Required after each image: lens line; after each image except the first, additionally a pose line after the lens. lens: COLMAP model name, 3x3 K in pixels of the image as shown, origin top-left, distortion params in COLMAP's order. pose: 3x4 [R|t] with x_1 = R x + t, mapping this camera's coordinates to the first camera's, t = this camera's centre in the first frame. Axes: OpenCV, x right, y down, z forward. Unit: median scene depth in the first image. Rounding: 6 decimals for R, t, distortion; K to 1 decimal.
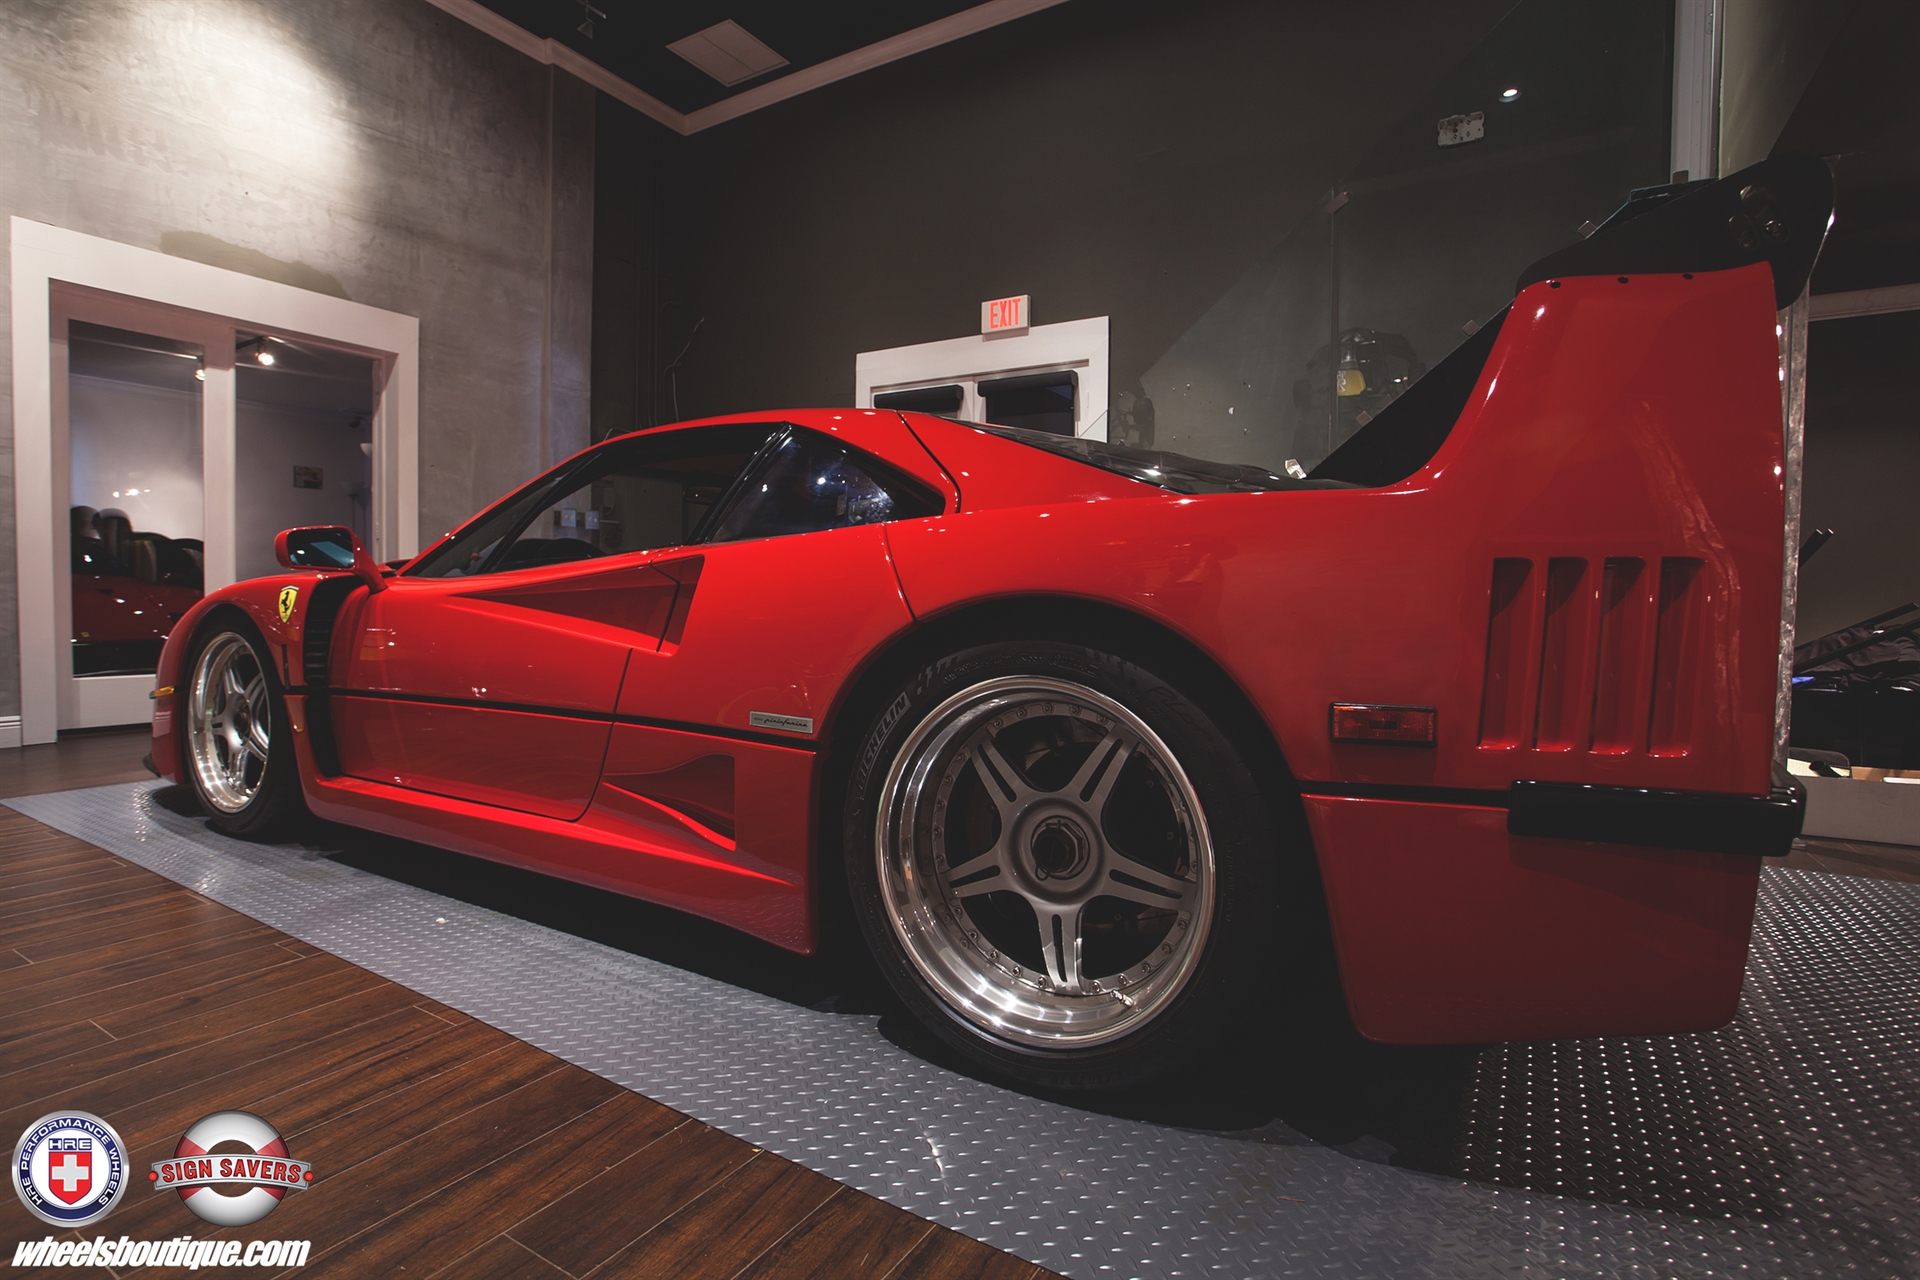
lens RADIAL K [[935.8, 0, 960.0], [0, 935.8, 640.0], [0, 0, 1]] dist [-0.058012, 0.018639]
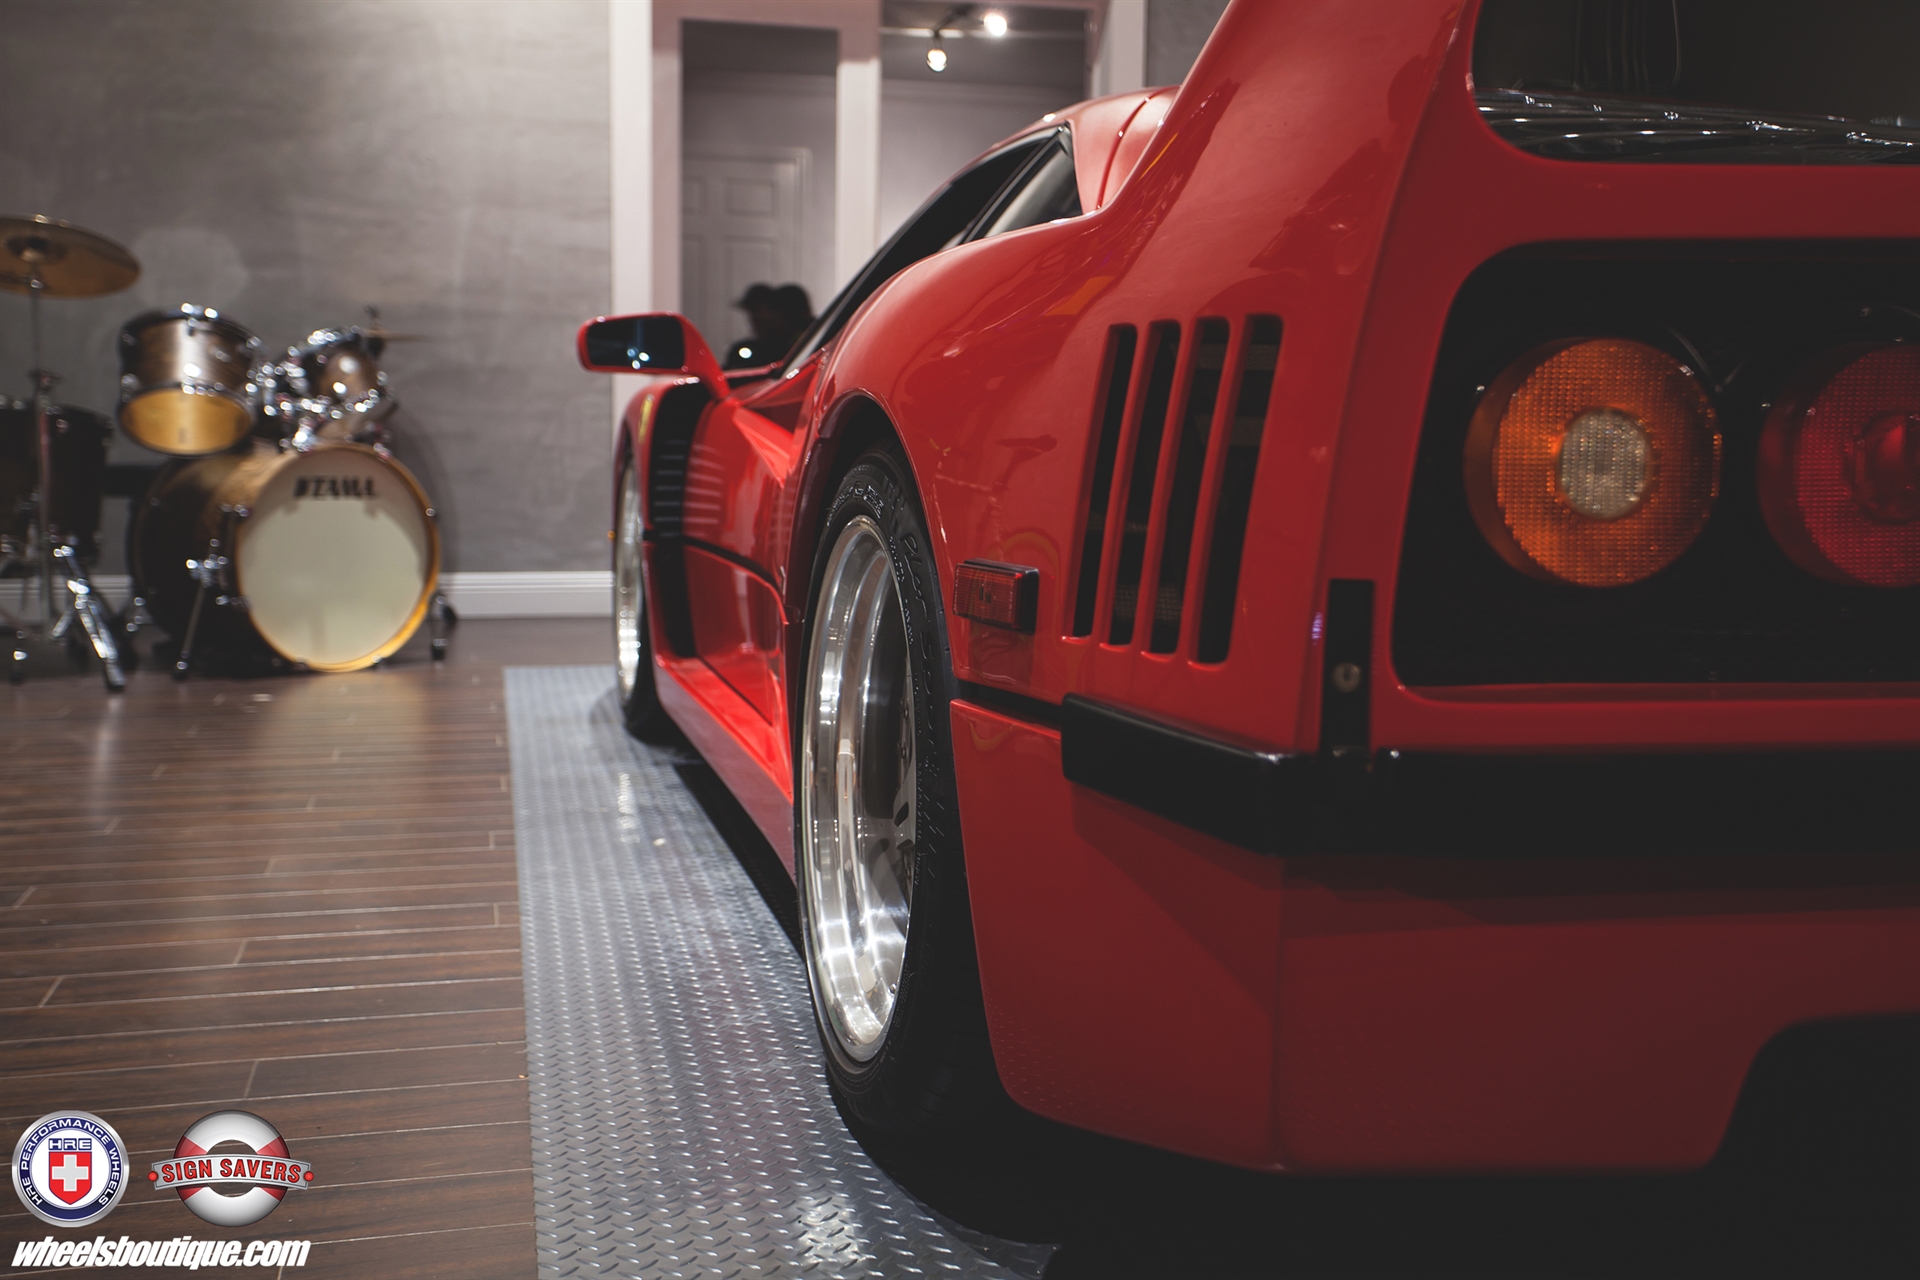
lens RADIAL K [[2067.9, 0, 960.0], [0, 2067.9, 640.0], [0, 0, 1]] dist [0.056239, 0.005929]
pose [[0.707385, 0.076130, -0.702717, 0.946952], [-0.037276, 0.996817, 0.070469, 0.010372], [0.705845, -0.023654, 0.707971, -0.013639]]
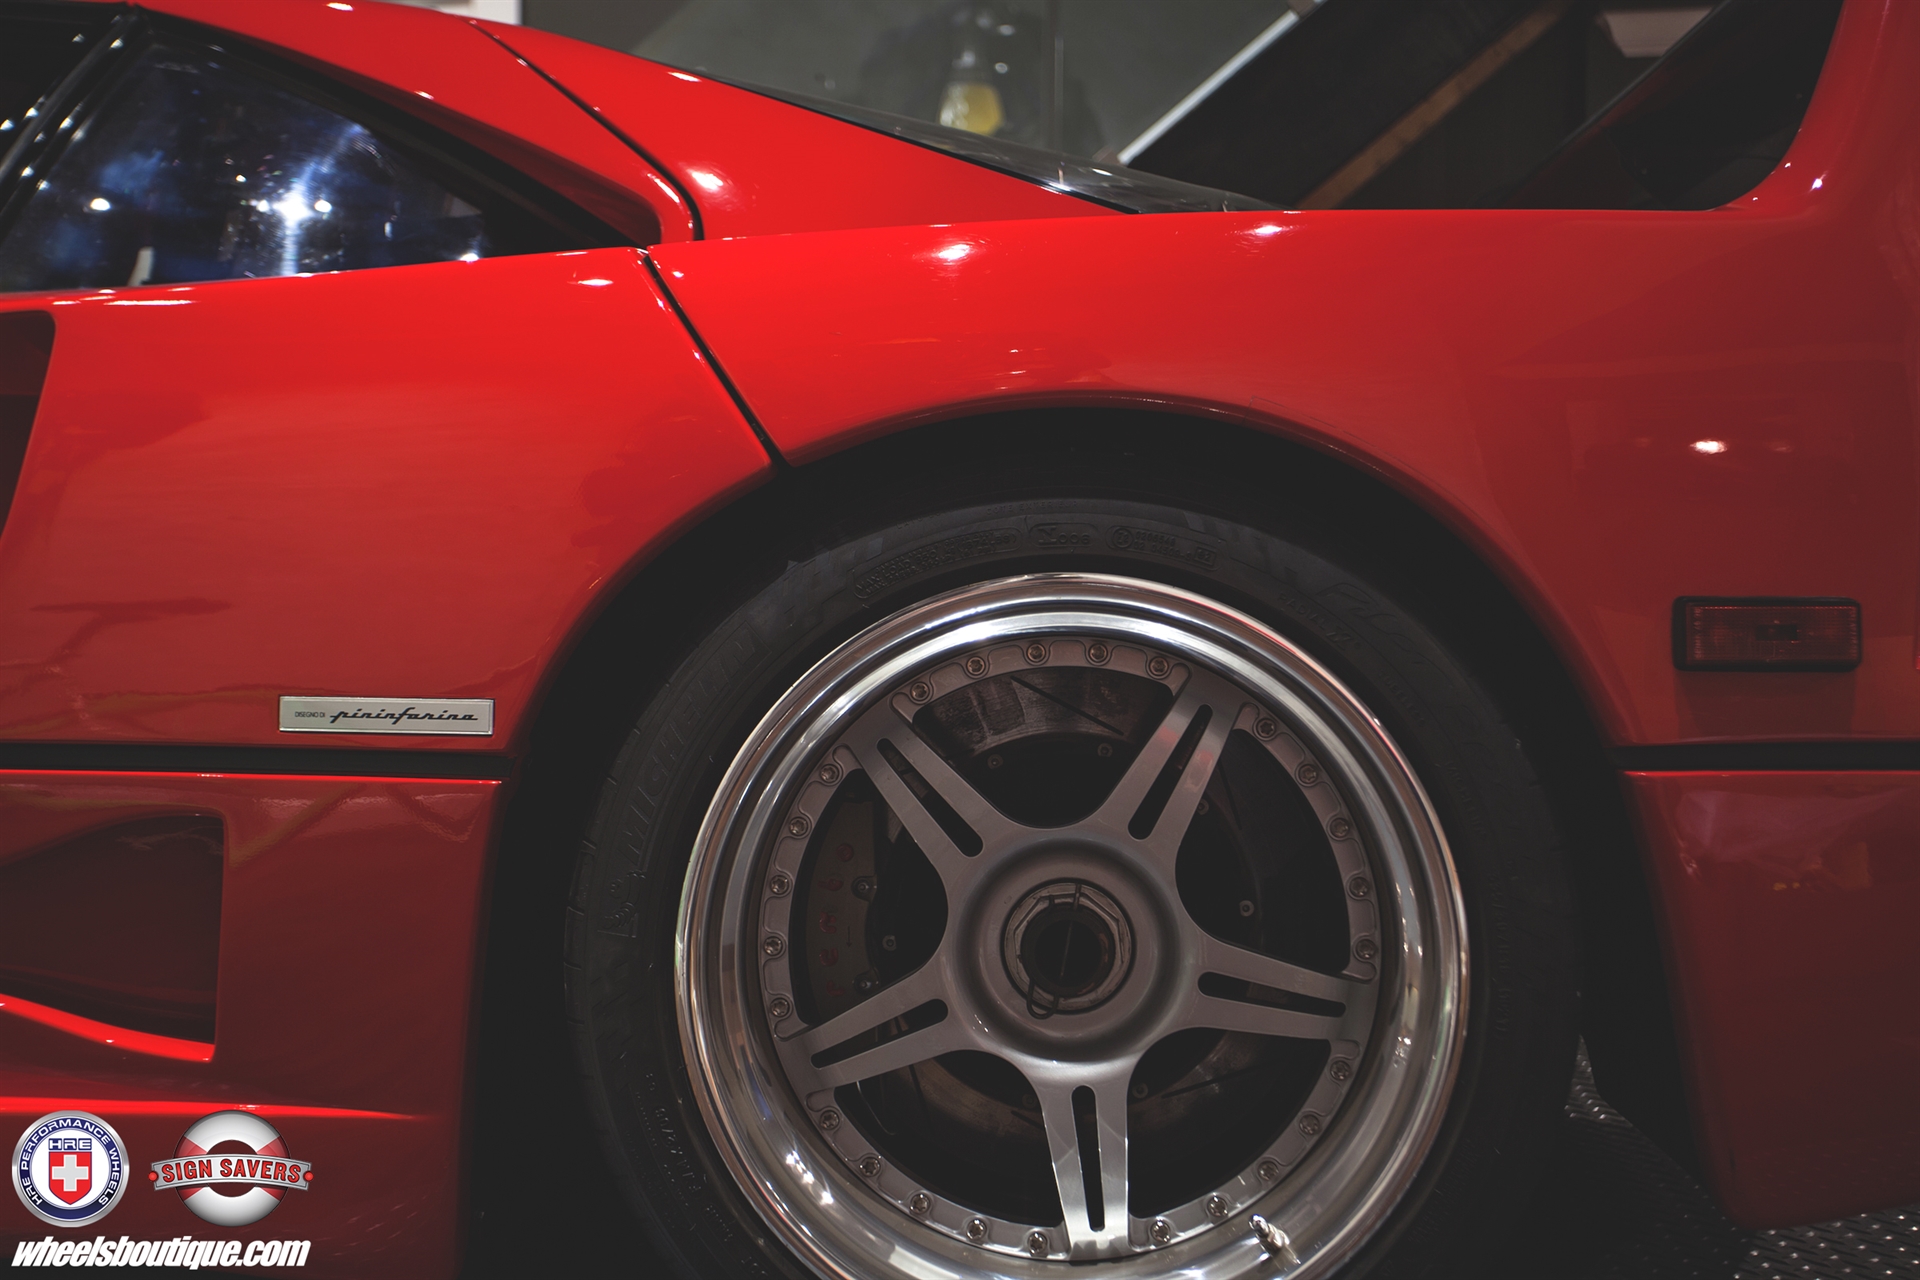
lens RADIAL K [[2067.9, 0, 960.0], [0, 2067.9, 640.0], [0, 0, 1]] dist [0.056239, 0.005929]
pose [[0.896173, -0.014009, 0.443484, -0.312684], [0.020203, 0.999753, -0.009244, 0.057656], [-0.443245, 0.017243, 0.896235, 0.059071]]
